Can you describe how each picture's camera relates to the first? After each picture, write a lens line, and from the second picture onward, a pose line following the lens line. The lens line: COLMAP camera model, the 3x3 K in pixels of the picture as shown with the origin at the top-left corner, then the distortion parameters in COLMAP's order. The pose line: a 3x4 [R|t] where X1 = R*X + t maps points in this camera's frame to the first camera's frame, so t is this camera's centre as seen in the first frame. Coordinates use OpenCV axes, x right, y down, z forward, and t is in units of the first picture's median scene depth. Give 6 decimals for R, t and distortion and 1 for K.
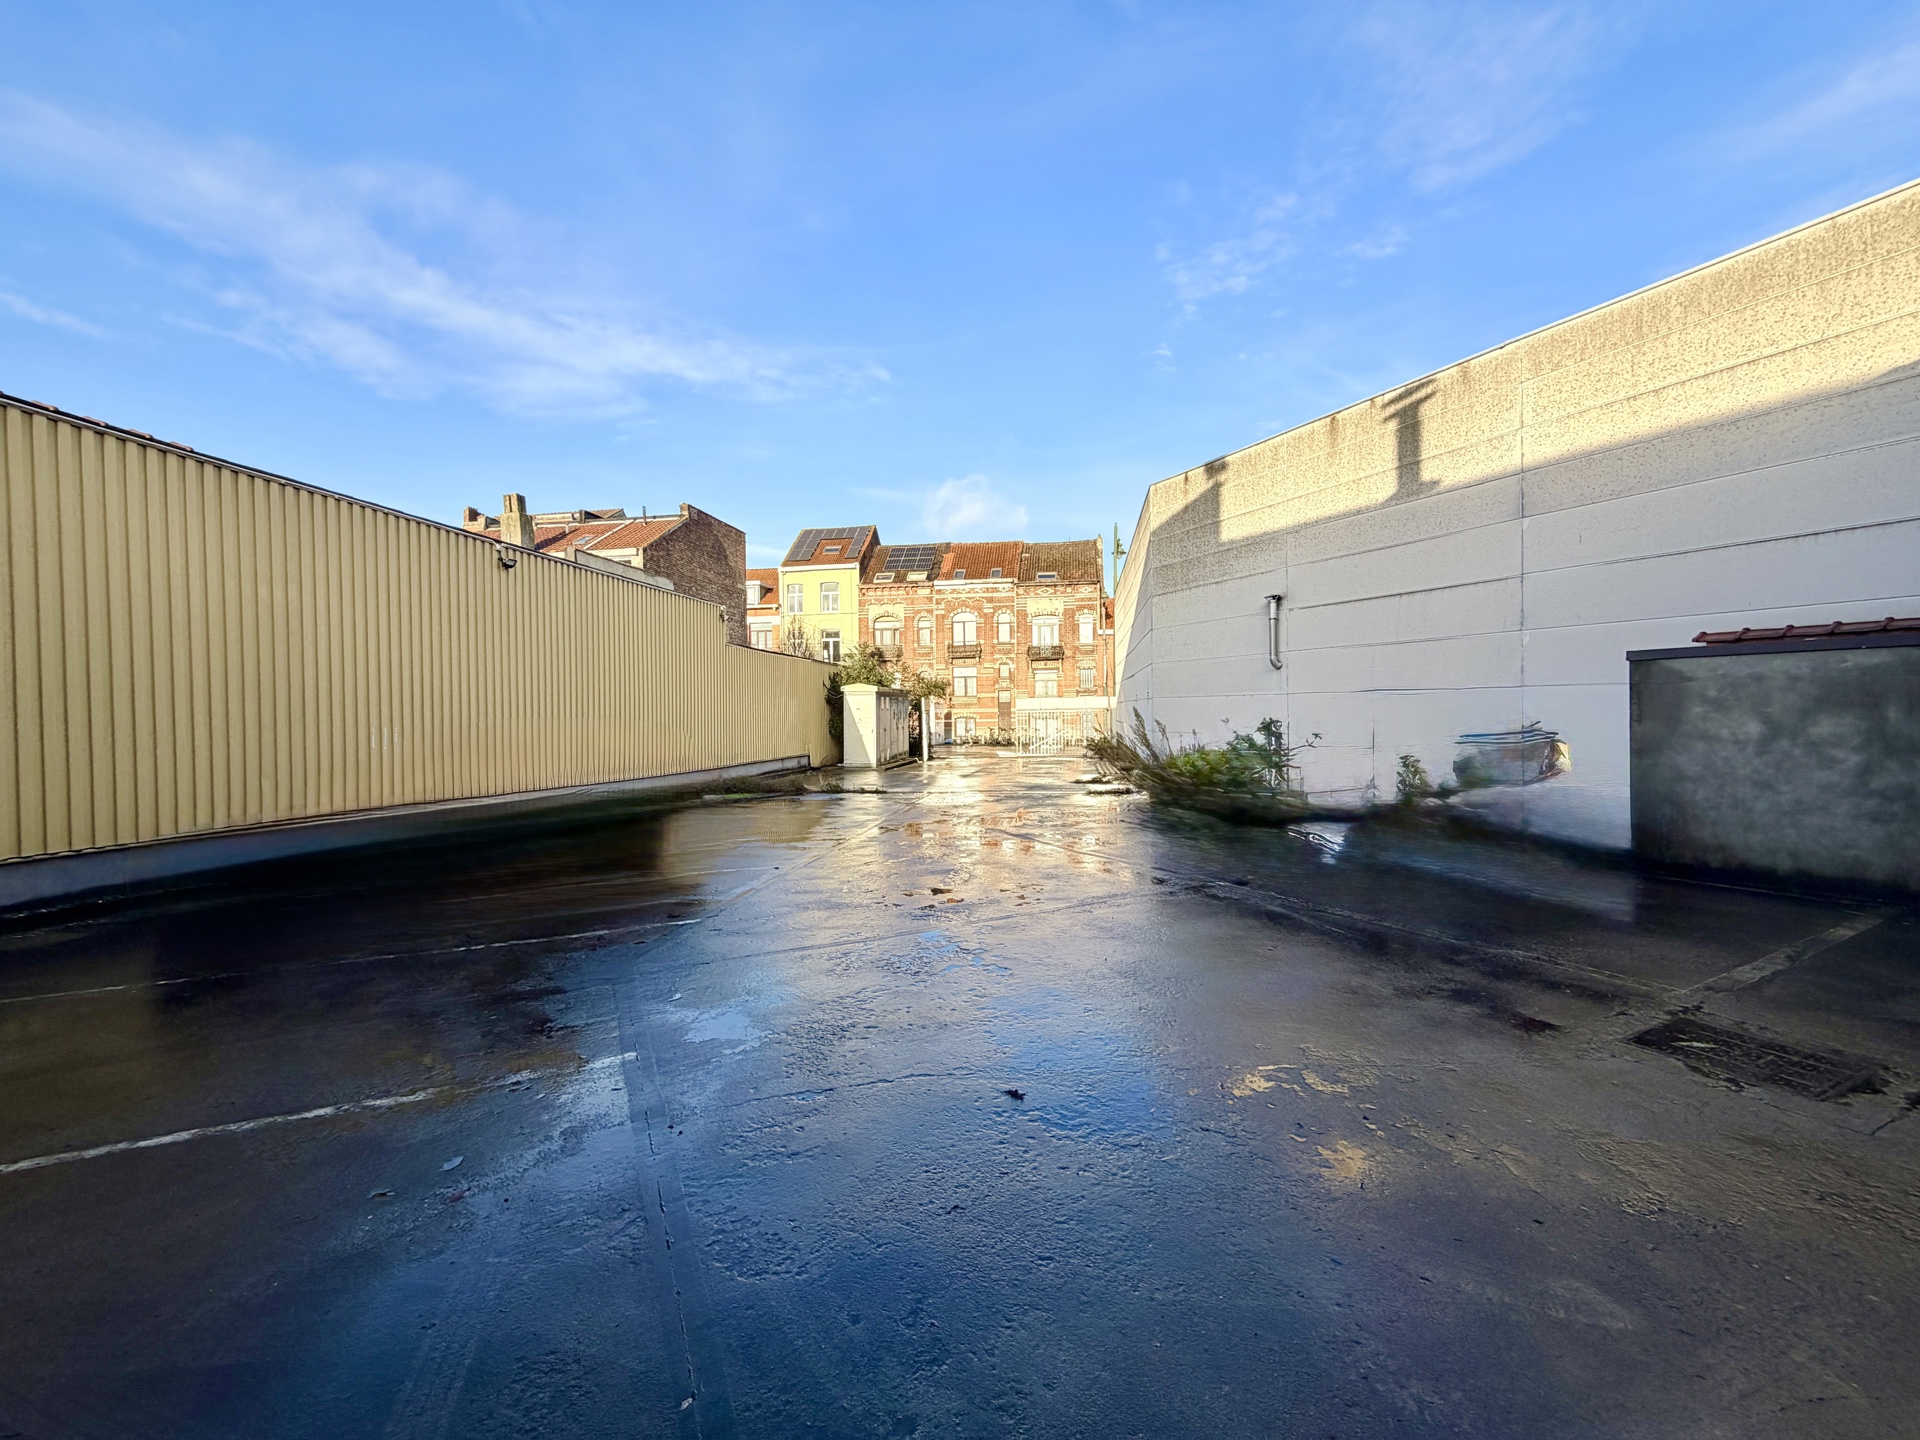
lens RADIAL K [[757.5, 0, 962.0], [0, 757.5, 721.8], [0, 0, 1]] dist [-0.009361, 0.000050]
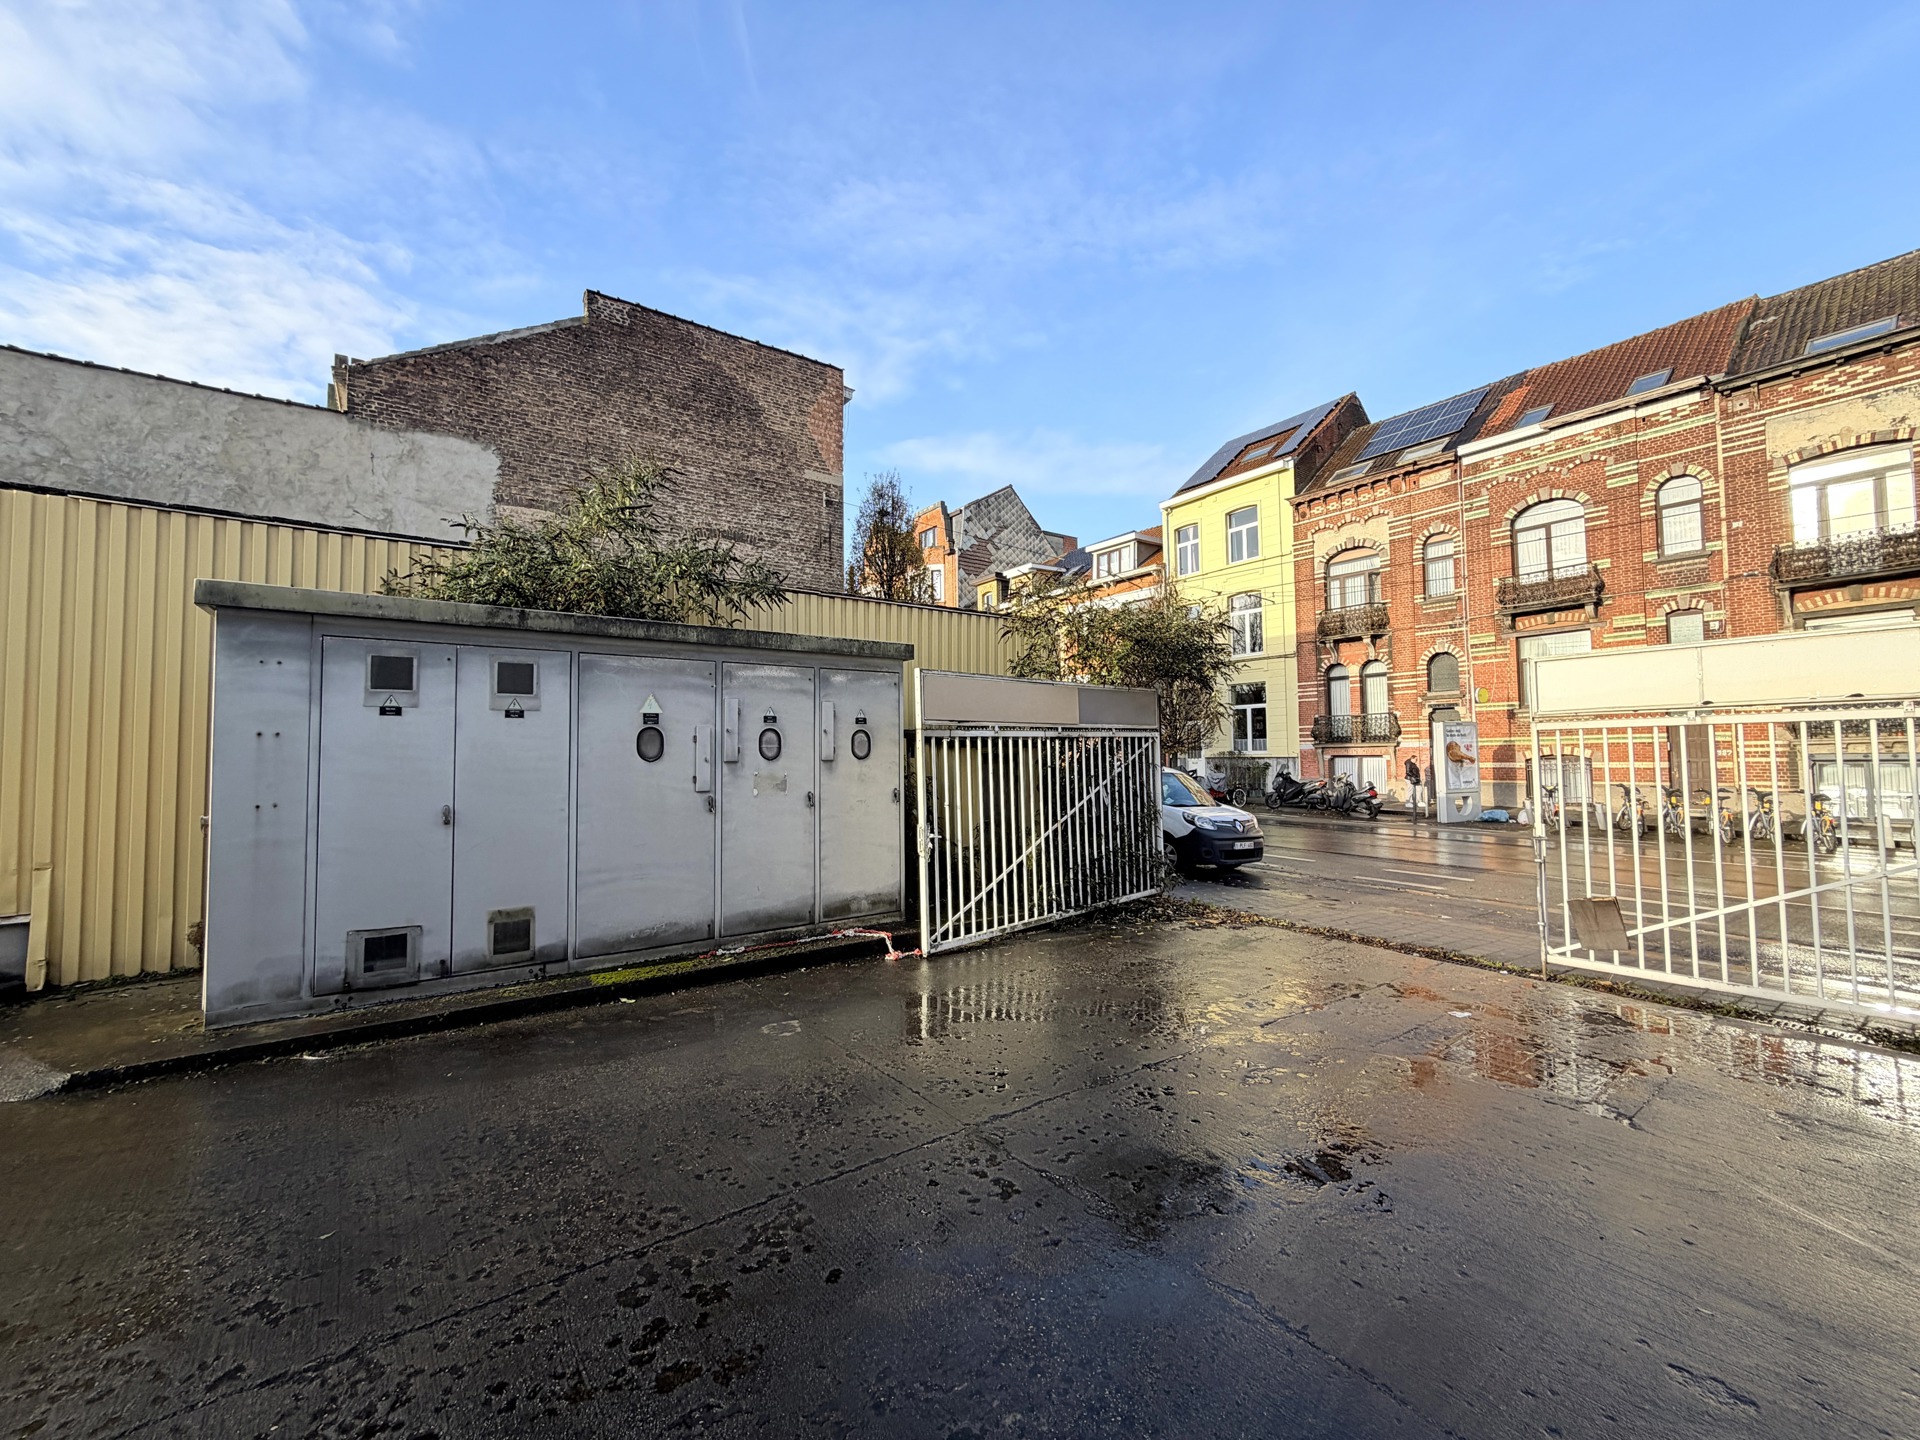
lens RADIAL K [[757.5, 0, 947.8], [0, 757.5, 723.5], [0, 0, 1]] dist [-0.009361, 0.000050]
pose [[0.695640, -0.026853, -0.717889, 0.066760], [-0.009445, 0.998873, -0.046516, -0.001823], [0.718329, 0.039139, 0.694602, 0.486756]]
